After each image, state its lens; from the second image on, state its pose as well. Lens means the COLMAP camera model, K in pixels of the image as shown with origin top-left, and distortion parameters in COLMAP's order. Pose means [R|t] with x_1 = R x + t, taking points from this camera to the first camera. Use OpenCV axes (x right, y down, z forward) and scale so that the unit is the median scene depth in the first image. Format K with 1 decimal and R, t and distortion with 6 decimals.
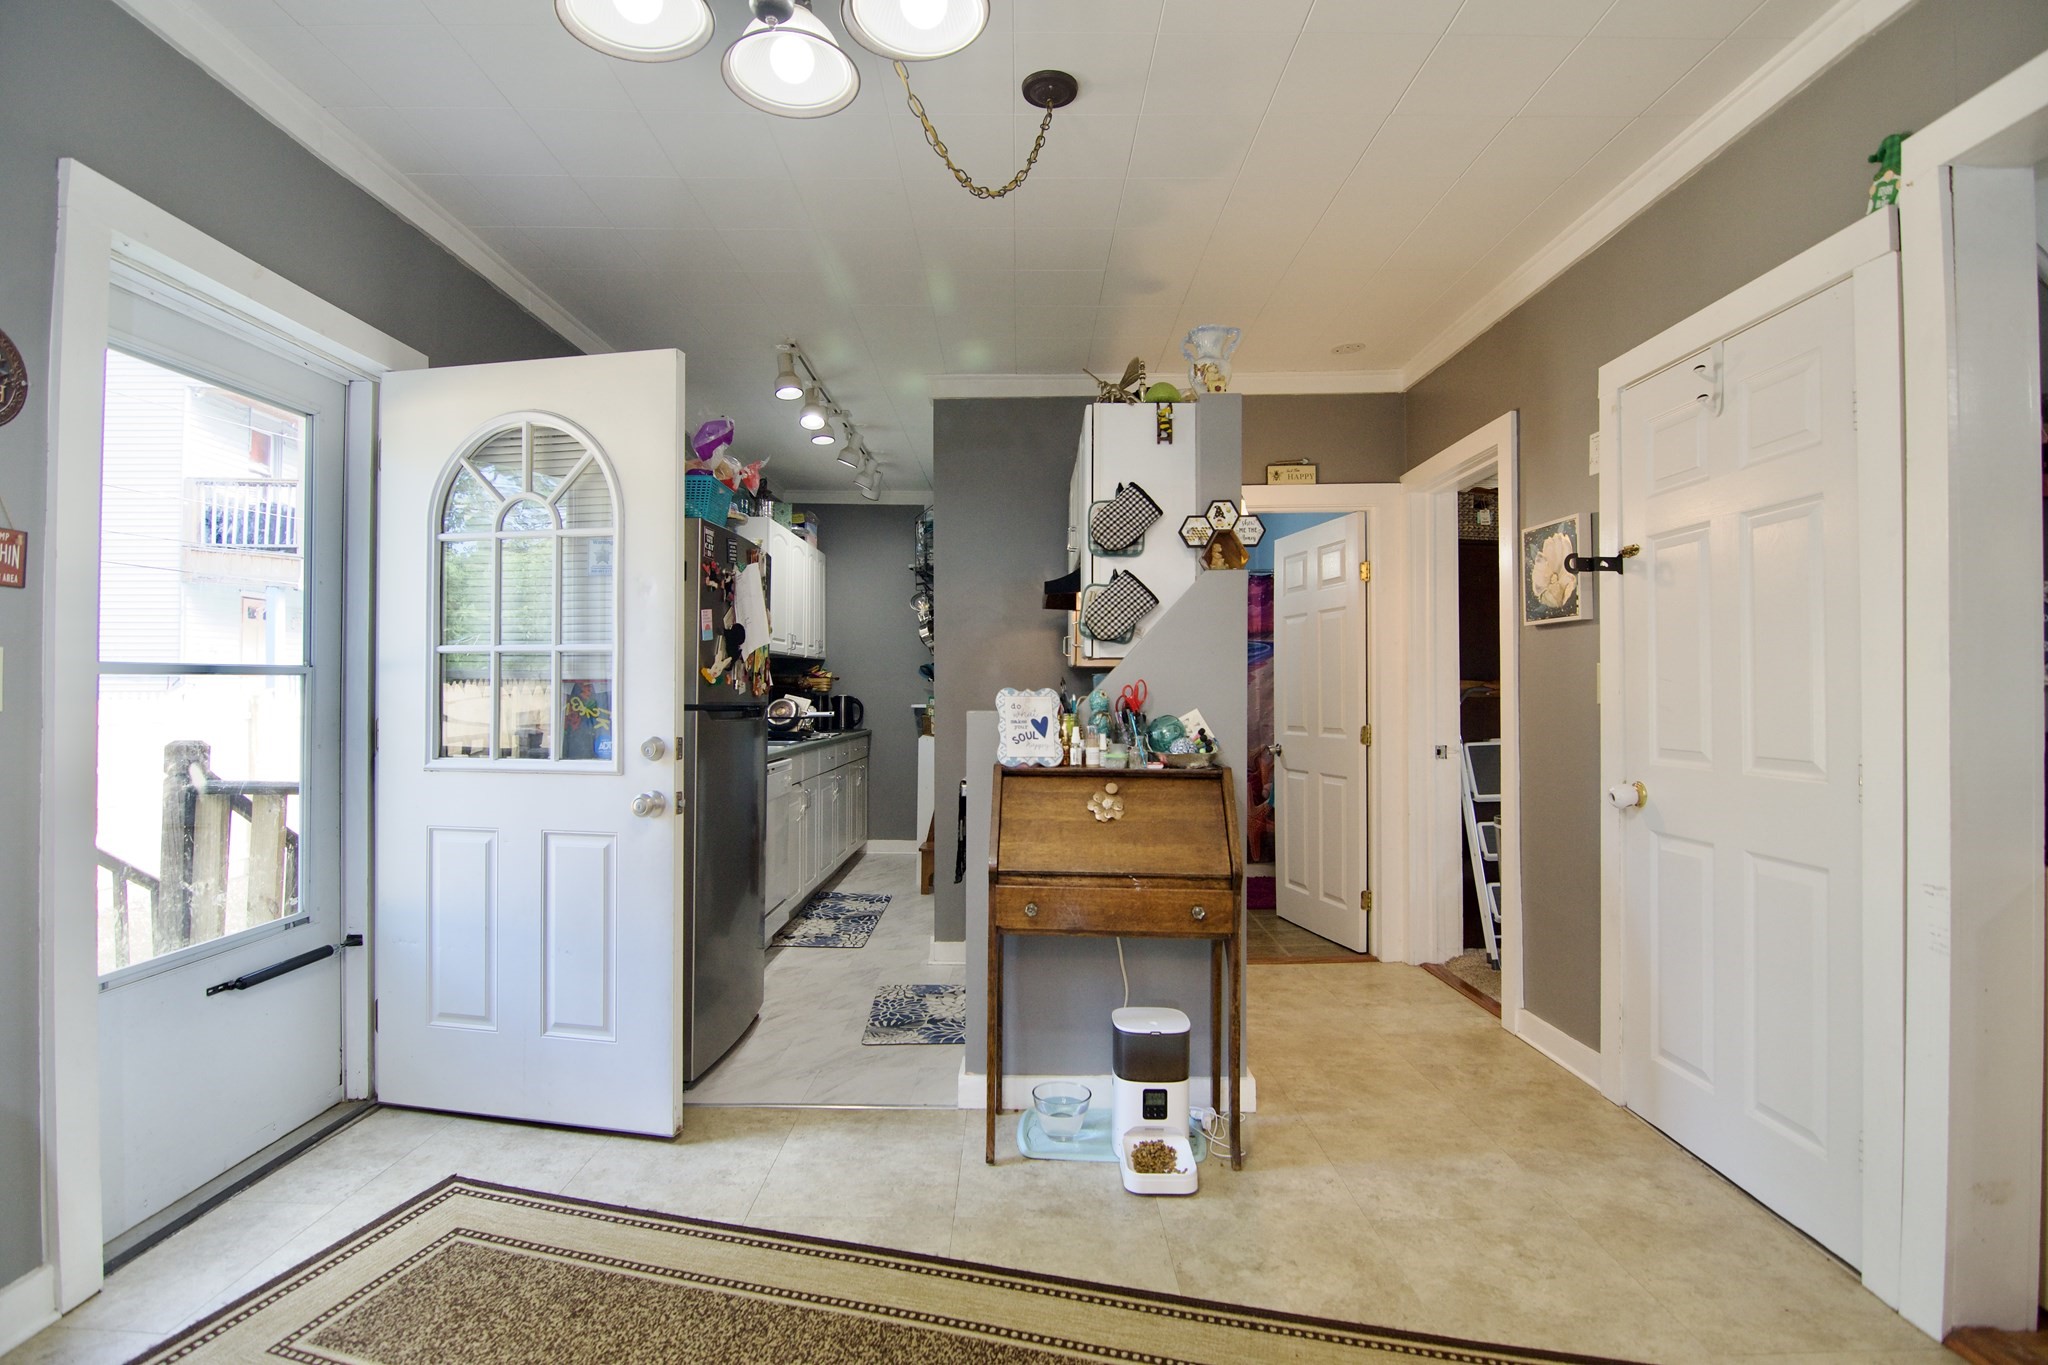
lens RADIAL K [[986.3, 0, 1021.9], [0, 986.3, 677.6], [0, 0, 1]] dist [-0.004476, -0.011690]
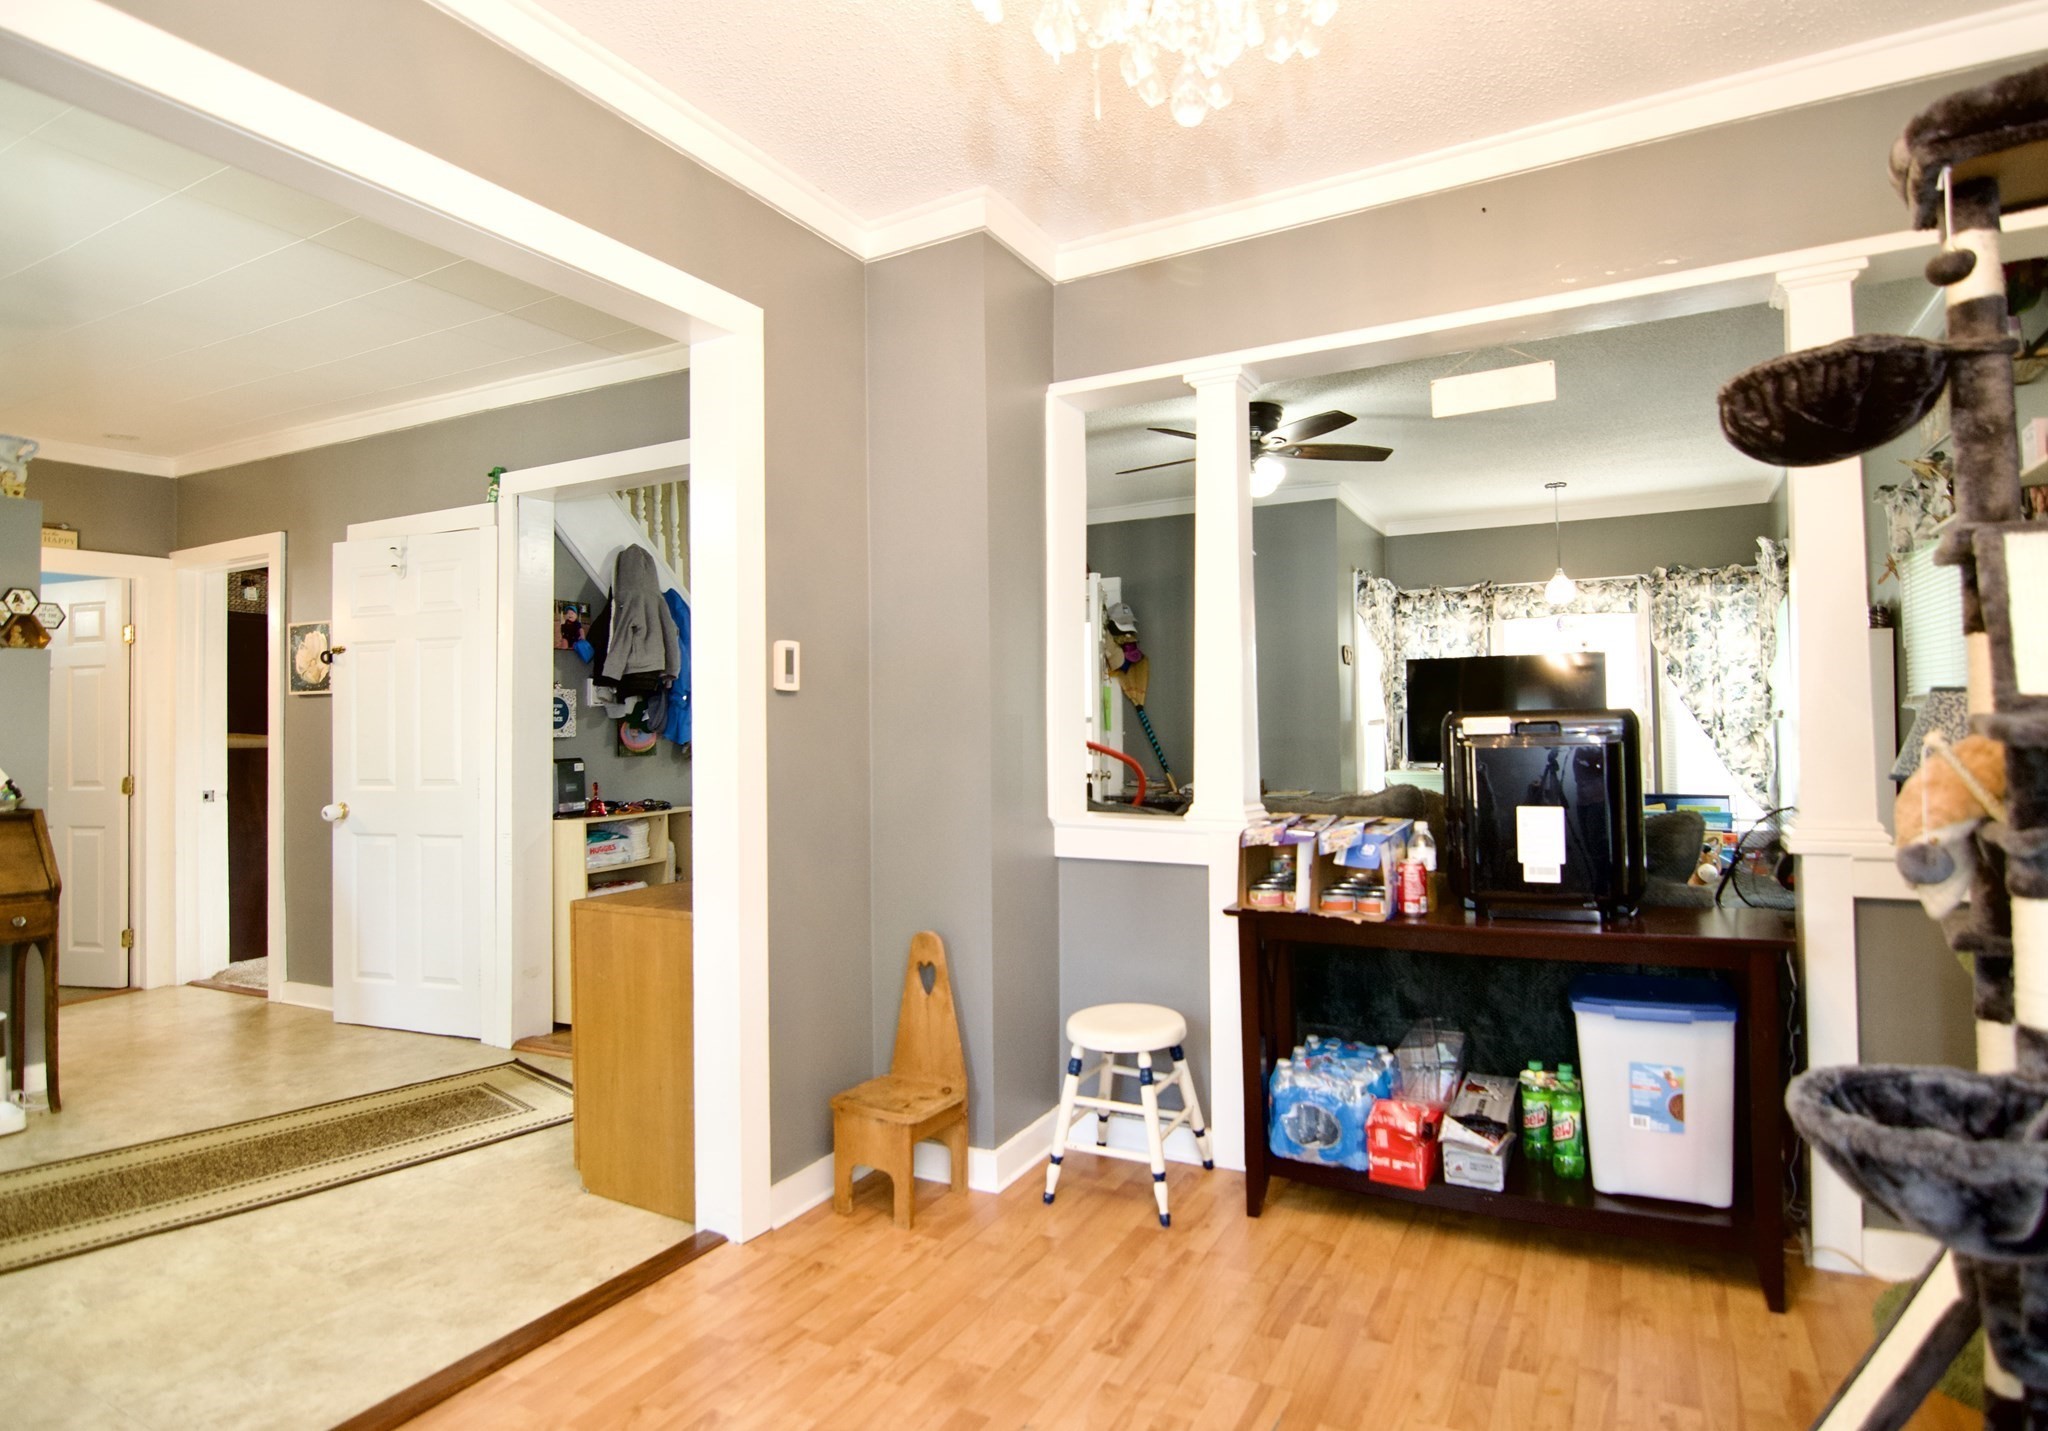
lens RADIAL K [[1097.6, 0, 1081.2], [0, 1097.6, 698.0], [0, 0, 1]] dist [-0.017119, -0.002250]
pose [[0.444353, 0.017083, 0.895689, -0.393727], [0.001808, 0.999799, -0.019966, -0.018928], [-0.895850, 0.010491, 0.444233, -0.730931]]
